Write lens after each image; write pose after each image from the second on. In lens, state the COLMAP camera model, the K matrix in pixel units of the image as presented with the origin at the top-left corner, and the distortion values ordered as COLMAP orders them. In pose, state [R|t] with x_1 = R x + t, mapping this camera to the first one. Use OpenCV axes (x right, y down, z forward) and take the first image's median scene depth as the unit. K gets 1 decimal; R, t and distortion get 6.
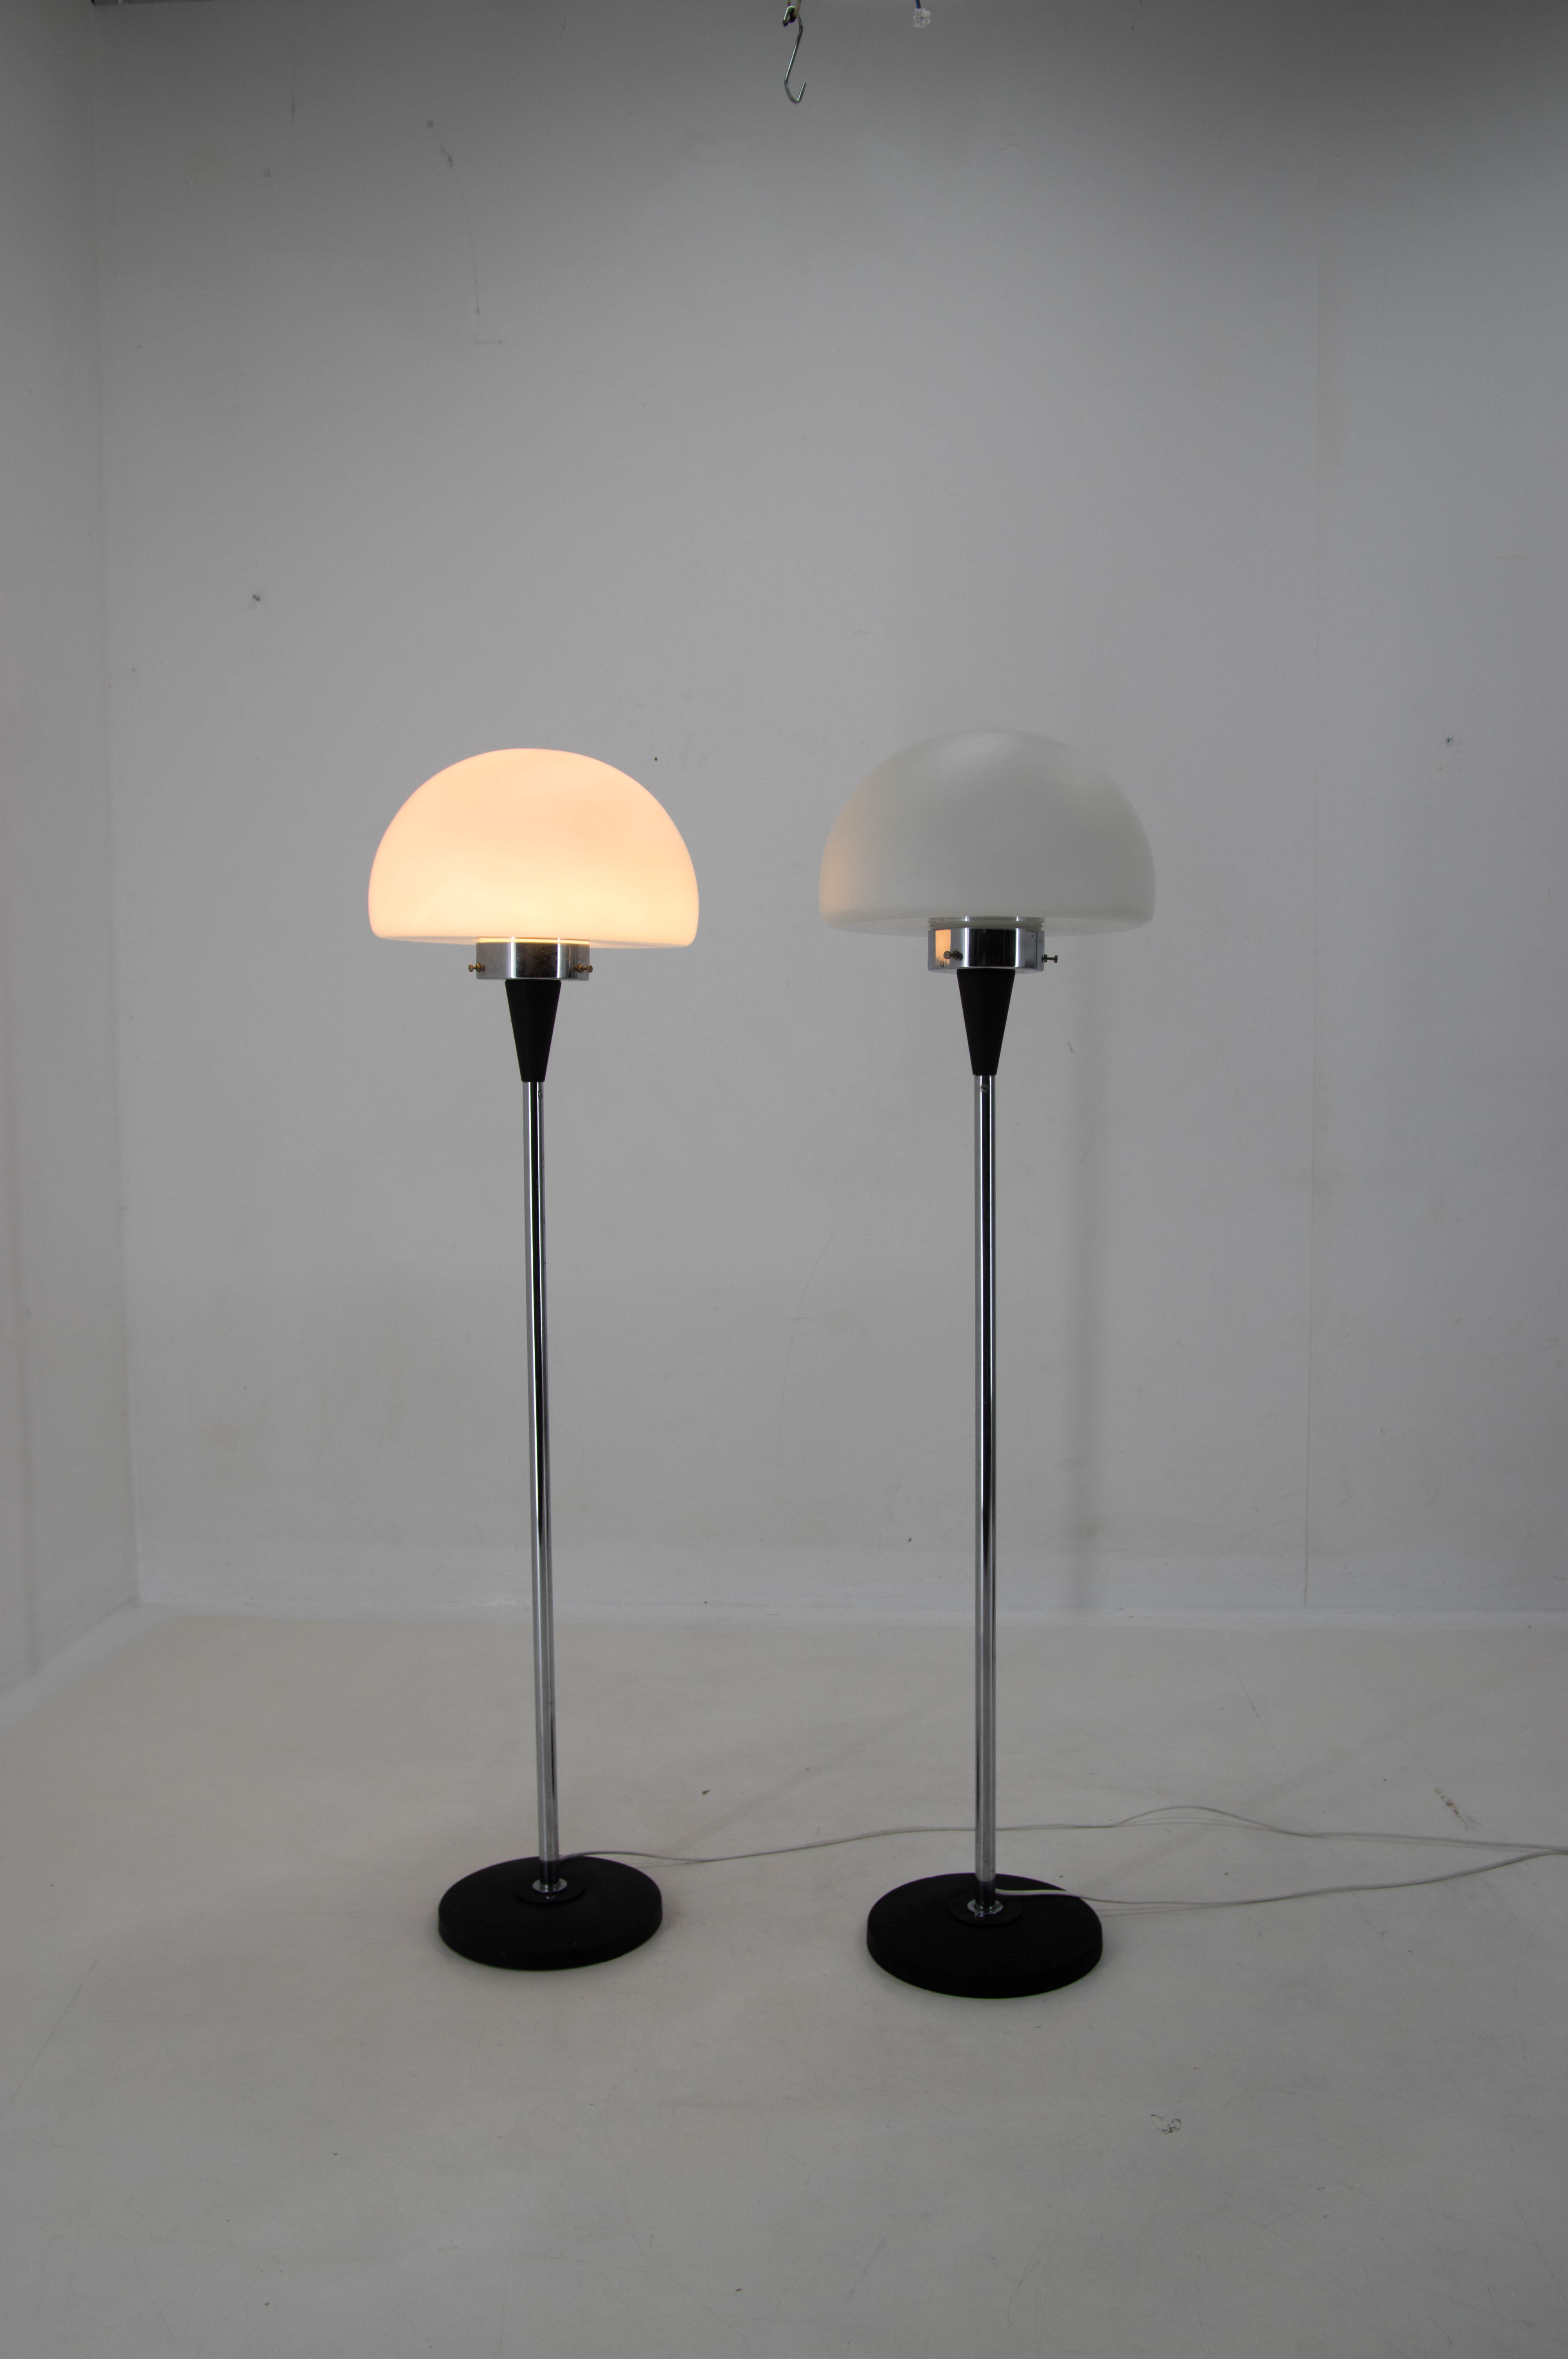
lens RADIAL K [[1893.0, 0, 784.0], [0, 1893.0, 1179.5], [0, 0, 1]] dist [-0.057773, 0.013078]
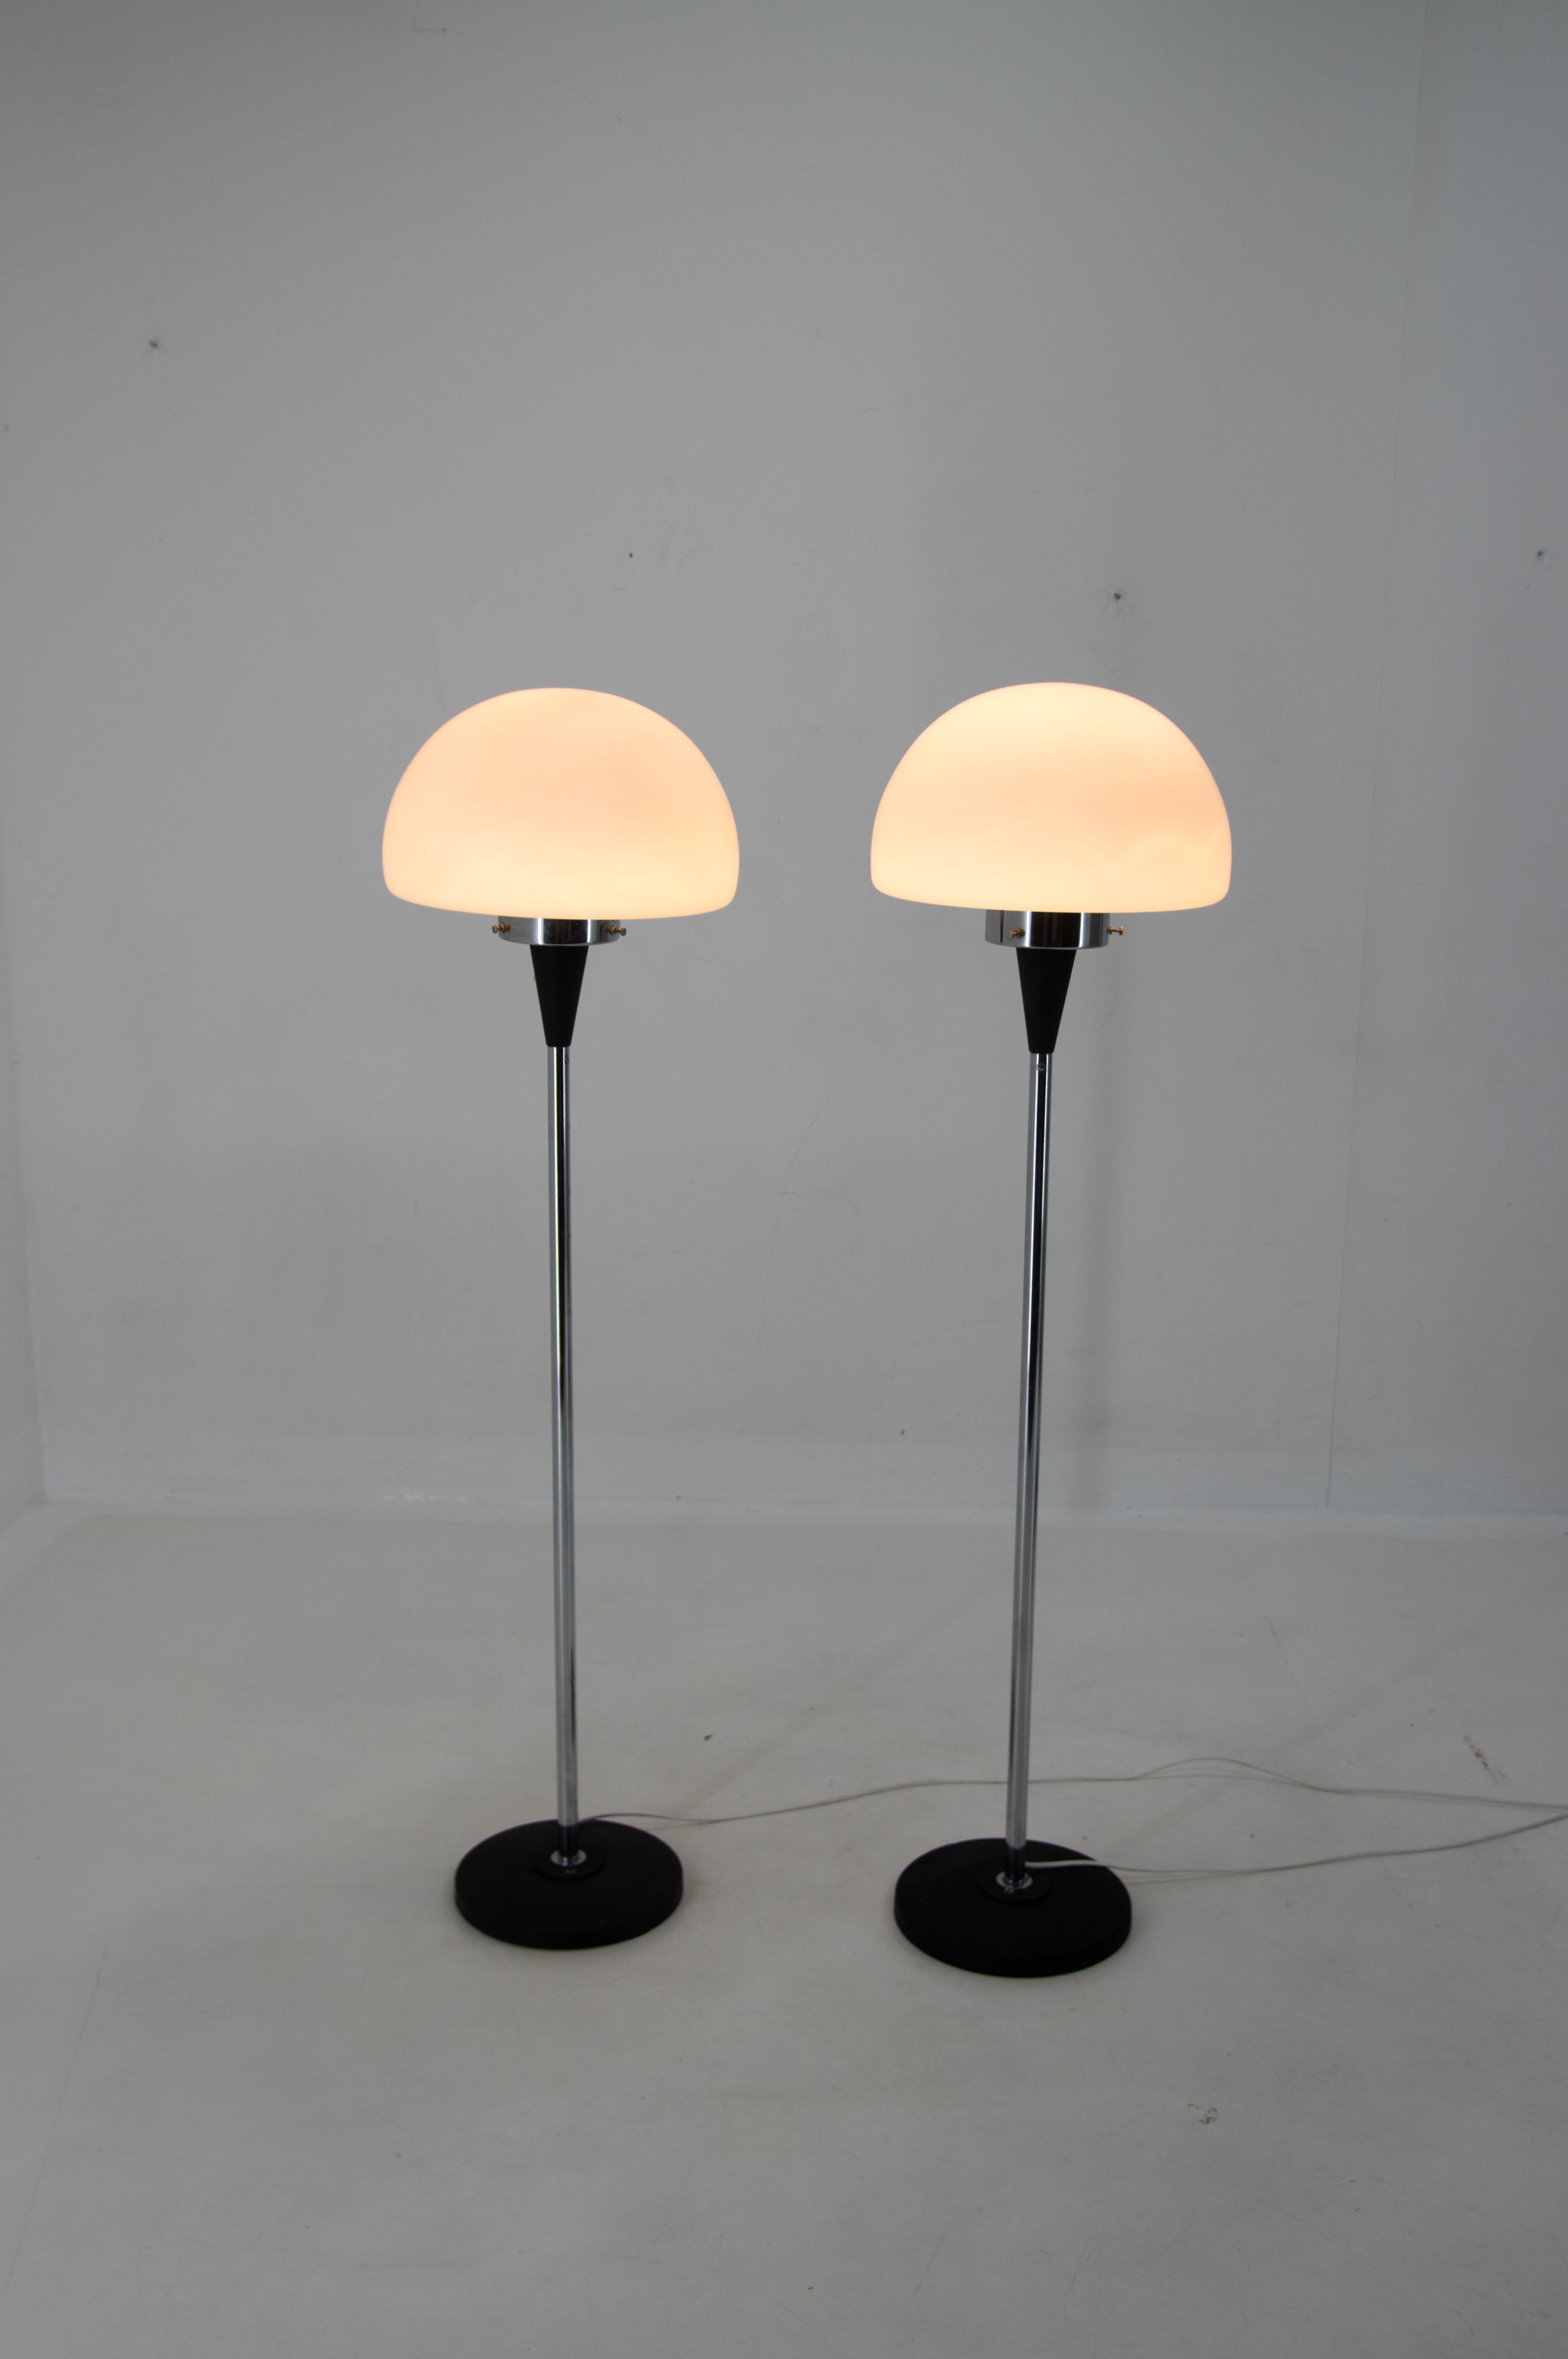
lens RADIAL K [[2306.3, 0, 784.0], [0, 2306.3, 1179.5], [0, 0, 1]] dist [-0.024379, -0.013639]
pose [[0.998843, 0.007758, 0.047460, -0.070810], [-0.014557, 0.989377, 0.144643, -0.144482], [-0.045834, -0.145167, 0.988345, -0.133753]]
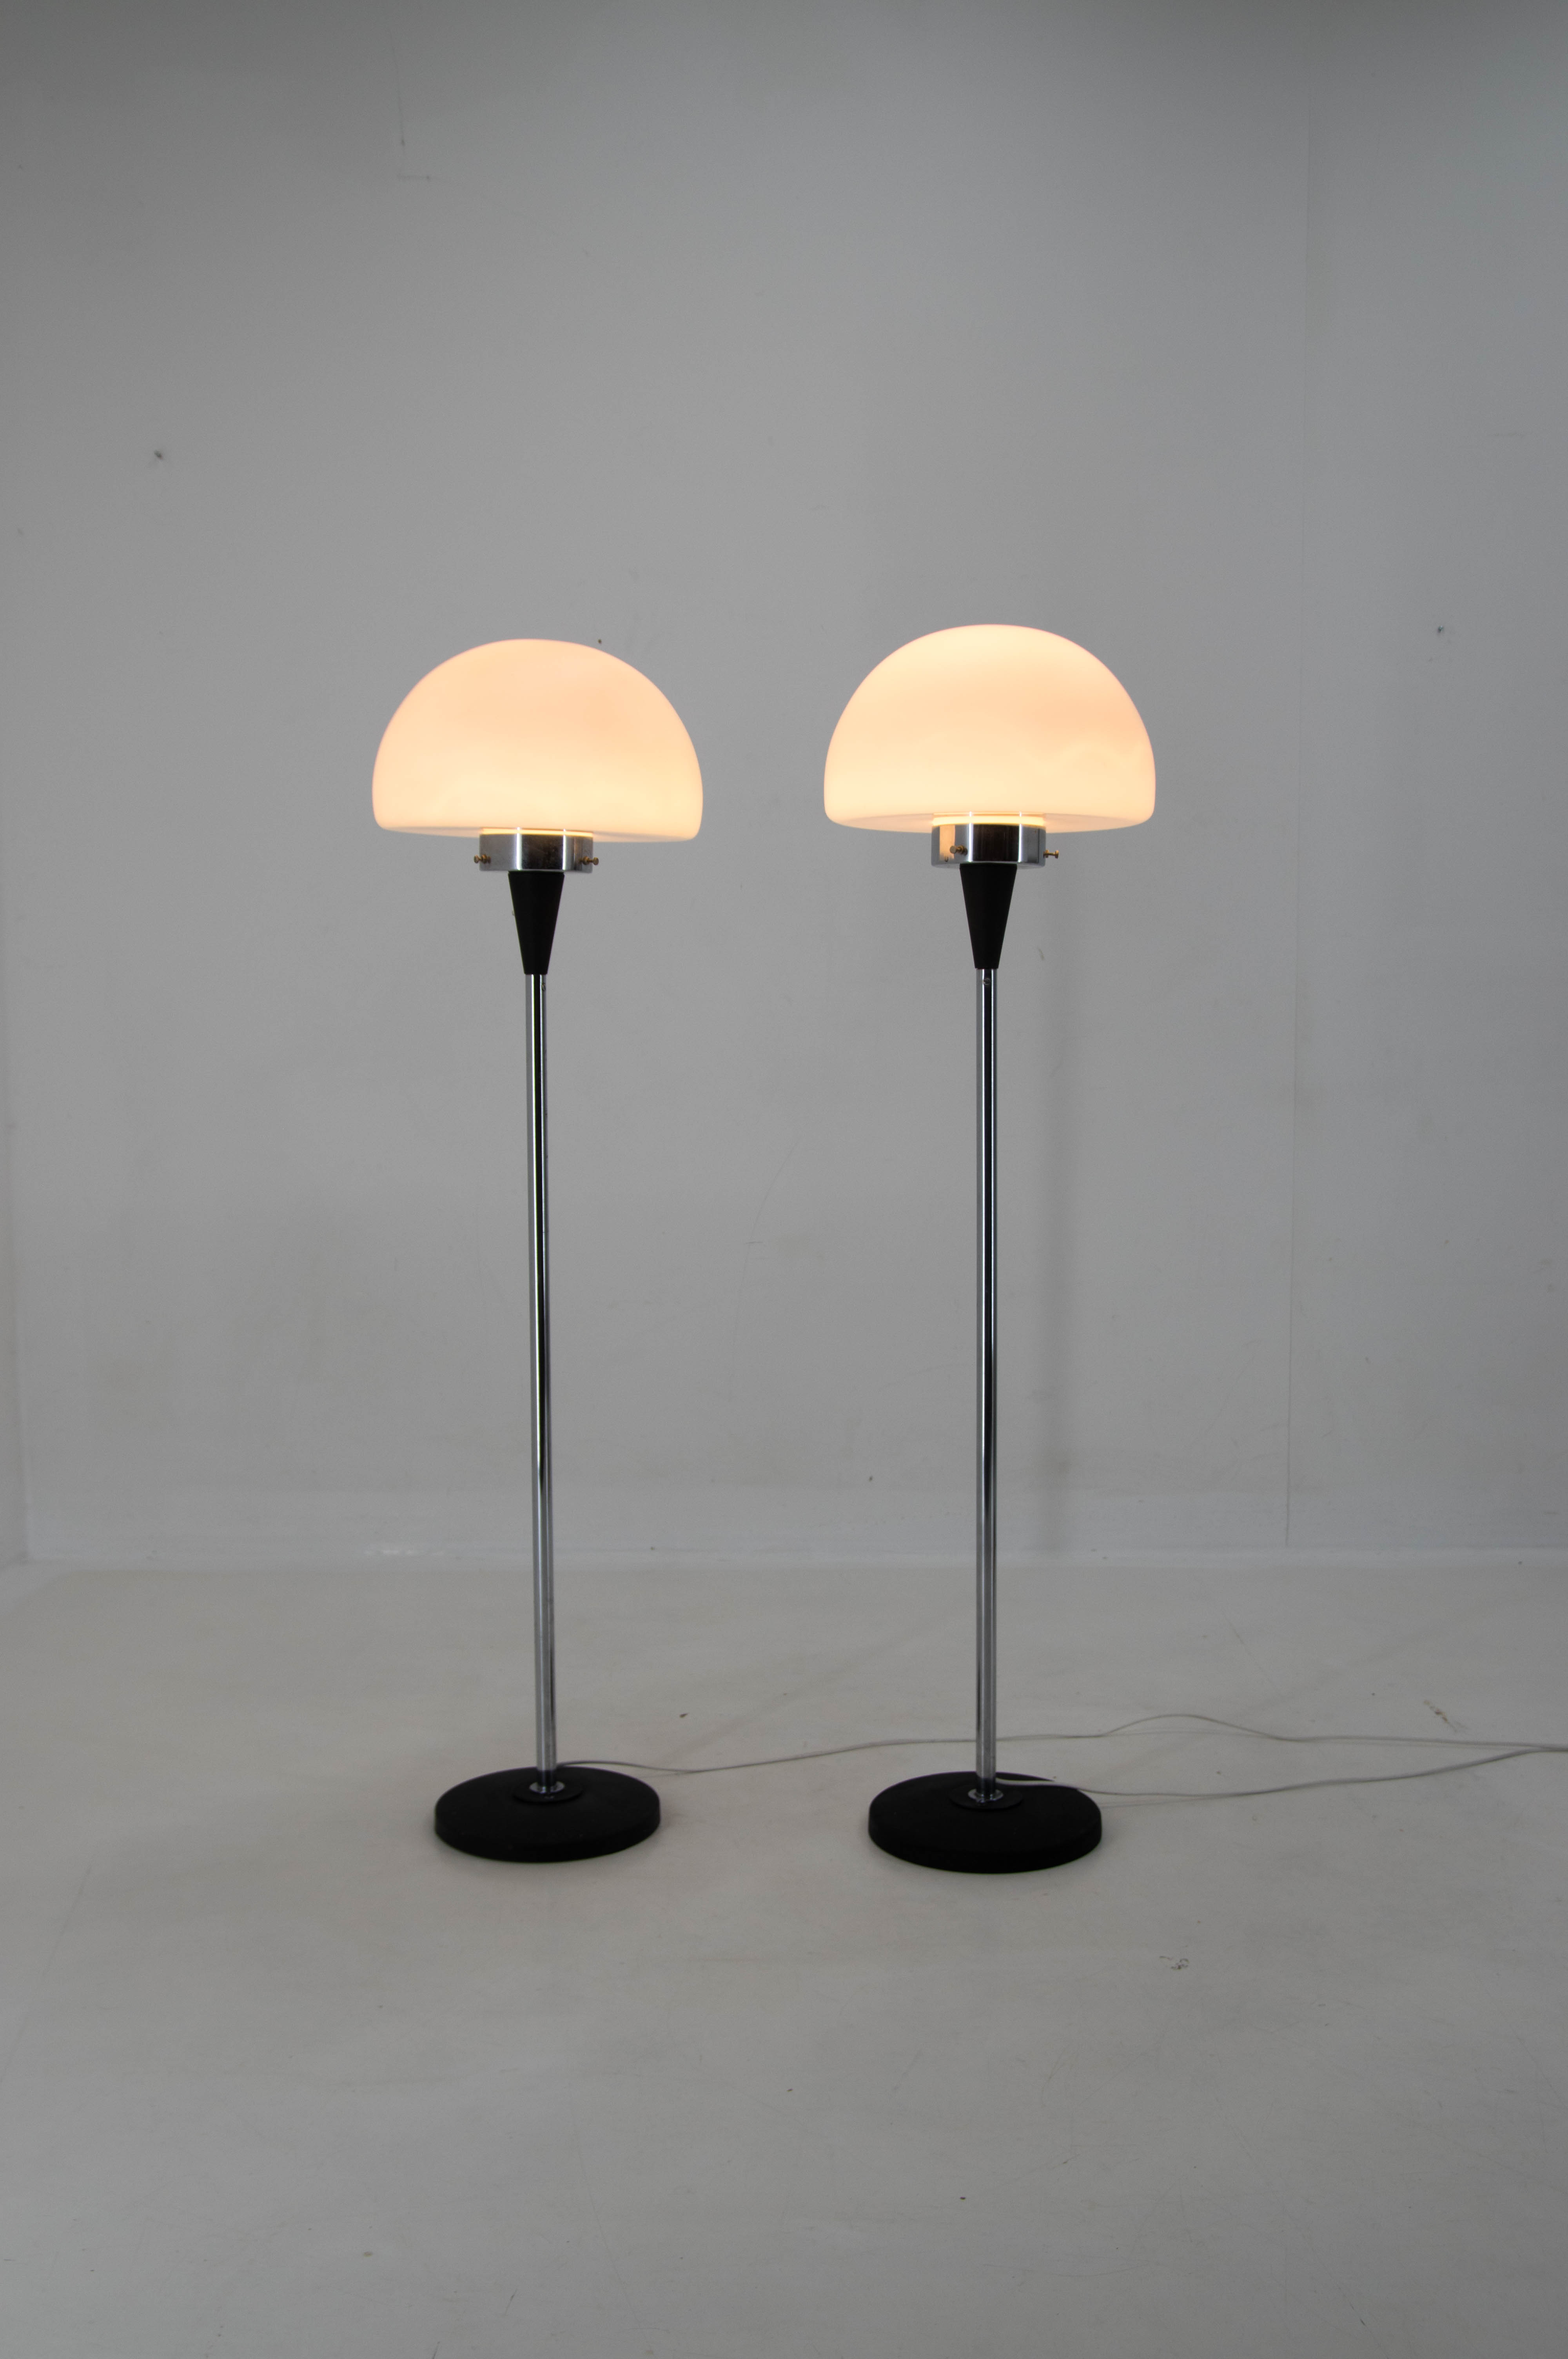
lens RADIAL K [[2276.5, 0, 794.2], [0, 2276.5, 1164.0], [0, 0, 1]] dist [0.012684, -0.197956]
pose [[0.997904, -0.001113, 0.064702, -0.070240], [0.000278, 0.999917, 0.012919, 0.031027], [-0.064711, -0.012874, 0.997821, -0.198458]]
